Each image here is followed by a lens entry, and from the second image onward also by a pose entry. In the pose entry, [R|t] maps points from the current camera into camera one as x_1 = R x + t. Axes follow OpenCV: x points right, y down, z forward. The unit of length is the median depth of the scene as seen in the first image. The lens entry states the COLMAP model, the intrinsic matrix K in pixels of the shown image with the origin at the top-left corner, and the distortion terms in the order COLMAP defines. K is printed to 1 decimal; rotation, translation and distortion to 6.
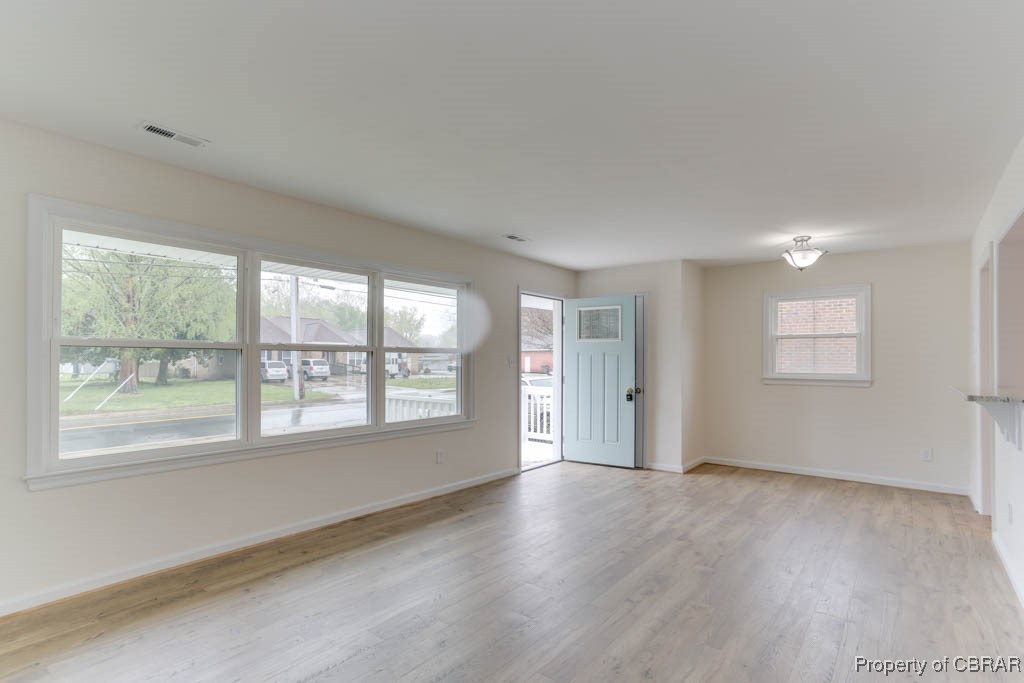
lens RADIAL K [[507.0, 0, 506.2], [0, 507.0, 347.8], [0, 0, 1]] dist [-0.032162, 0.004289]
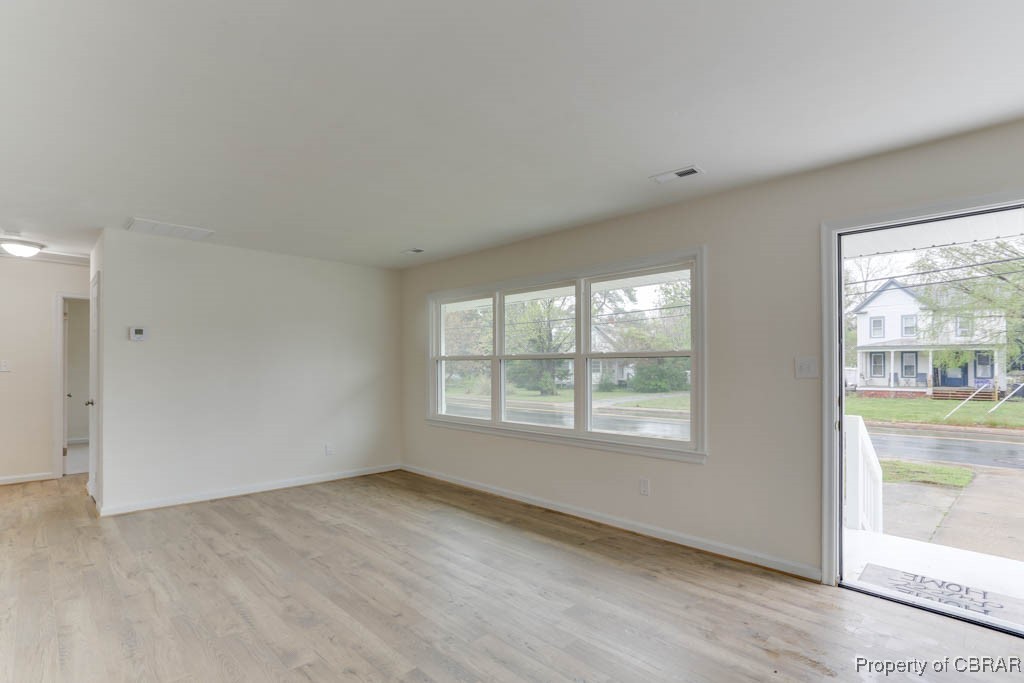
lens RADIAL K [[507.0, 0, 520.3], [0, 507.0, 359.2], [0, 0, 1]] dist [-0.032162, 0.004289]
pose [[-0.111314, -0.022289, -0.993535, 0.933817], [0.022150, 0.999444, -0.024903, 0.039880], [0.993538, -0.024779, -0.110758, 1.222923]]
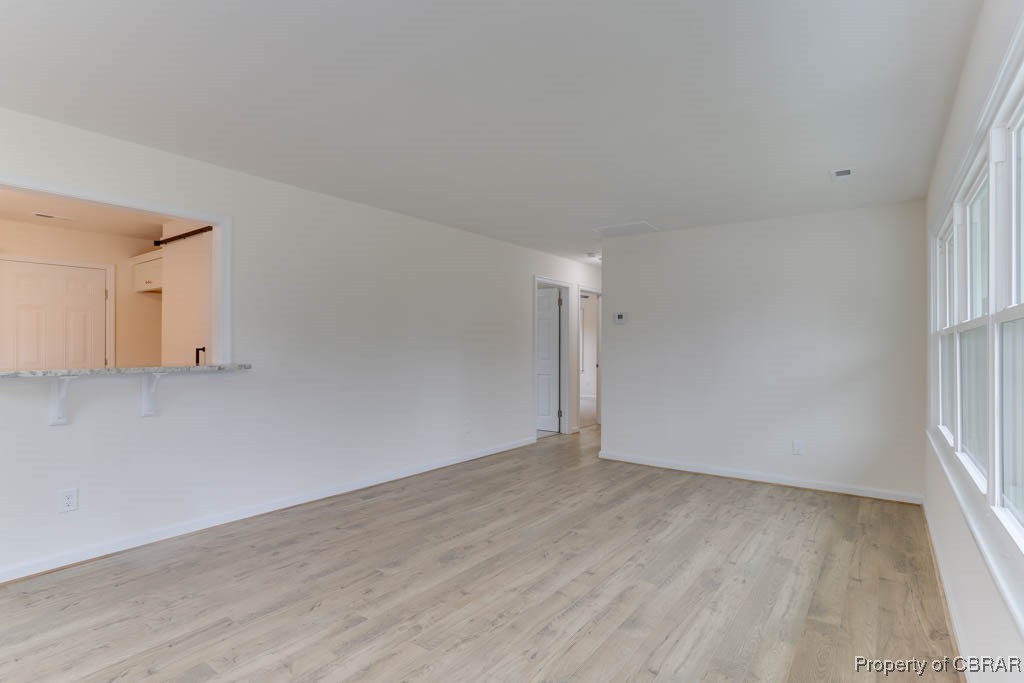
lens RADIAL K [[507.0, 0, 516.4], [0, 507.0, 343.4], [0, 0, 1]] dist [-0.032162, 0.004289]
pose [[-0.999065, -0.010794, -0.041867, 0.181613], [-0.009664, 0.999586, -0.027104, 0.046680], [0.042142, -0.026675, -0.998755, 1.696736]]
